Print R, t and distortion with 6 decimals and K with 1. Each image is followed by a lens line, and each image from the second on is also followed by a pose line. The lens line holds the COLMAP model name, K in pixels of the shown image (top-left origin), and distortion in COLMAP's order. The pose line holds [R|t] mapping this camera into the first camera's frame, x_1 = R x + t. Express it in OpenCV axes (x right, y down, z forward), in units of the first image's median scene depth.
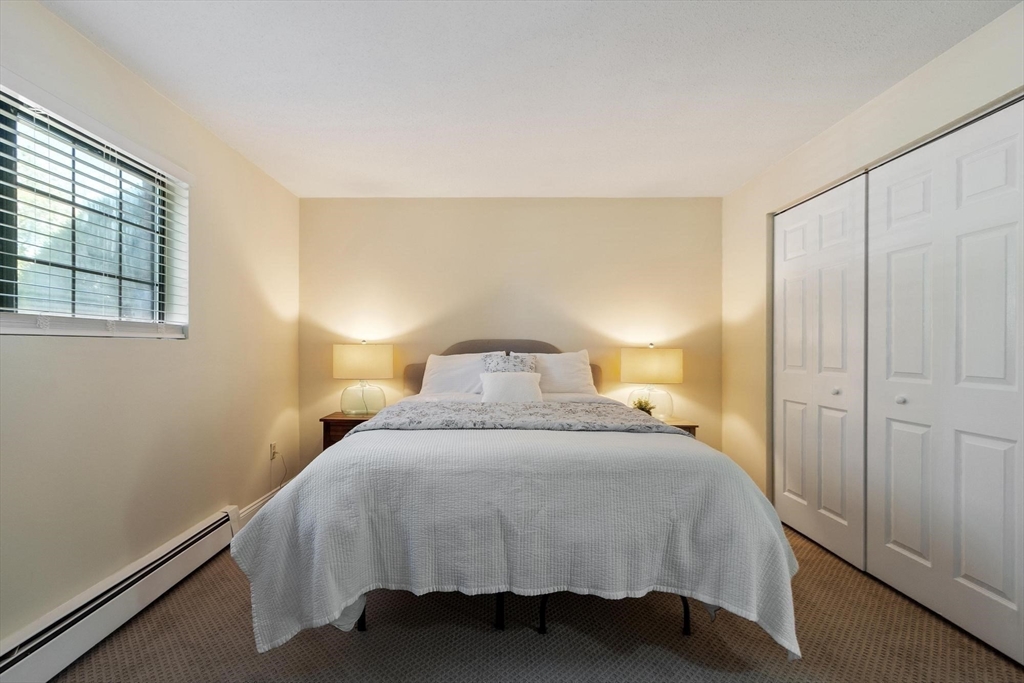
lens RADIAL K [[455.4, 0, 485.8], [0, 455.4, 350.1], [0, 0, 1]] dist [0.001818, 0.000563]
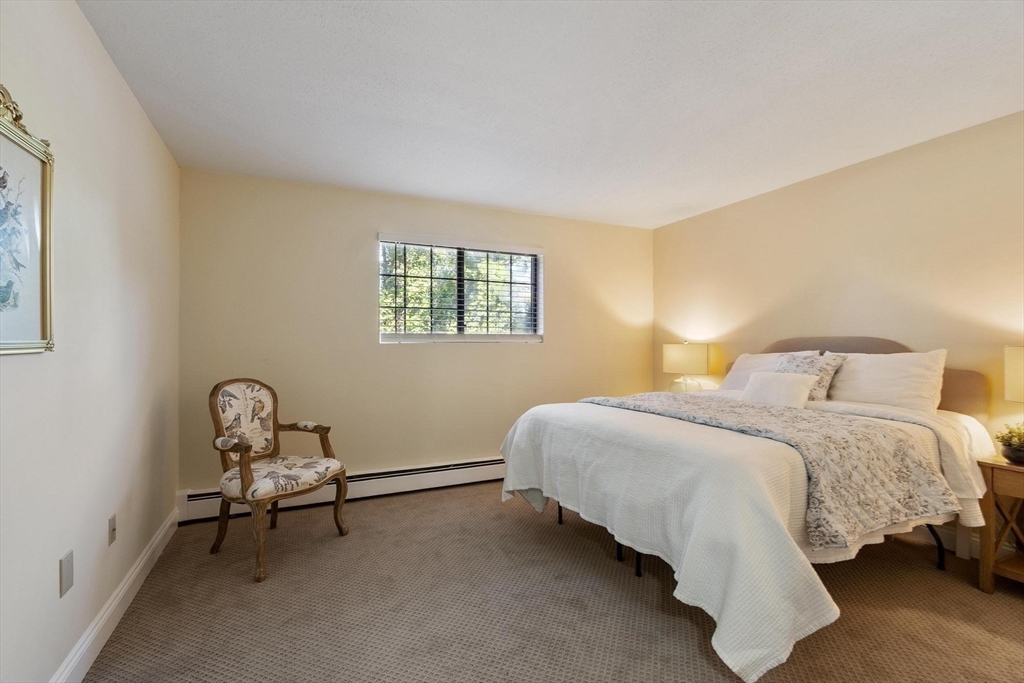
lens RADIAL K [[455.4, 0, 485.8], [0, 455.4, 350.1], [0, 0, 1]] dist [0.001818, 0.000563]
pose [[0.401903, 0.003266, -0.915676, 0.975648], [-0.001087, 0.999995, 0.003090, -0.000092], [0.915682, -0.000246, 0.401904, 0.101972]]
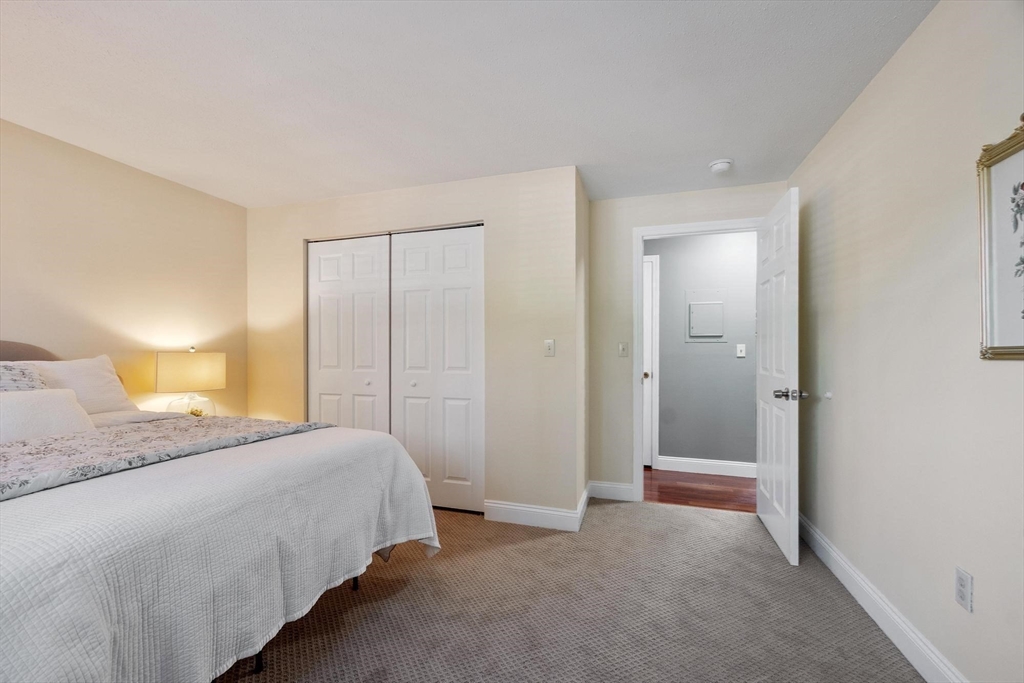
lens RADIAL K [[455.4, 0, 485.8], [0, 455.4, 350.1], [0, 0, 1]] dist [0.001818, 0.000563]
pose [[0.299081, -0.000501, 0.954228, -0.530543], [0.005700, 0.999983, -0.001261, -0.006224], [-0.954211, 0.005816, 0.299078, 0.267827]]
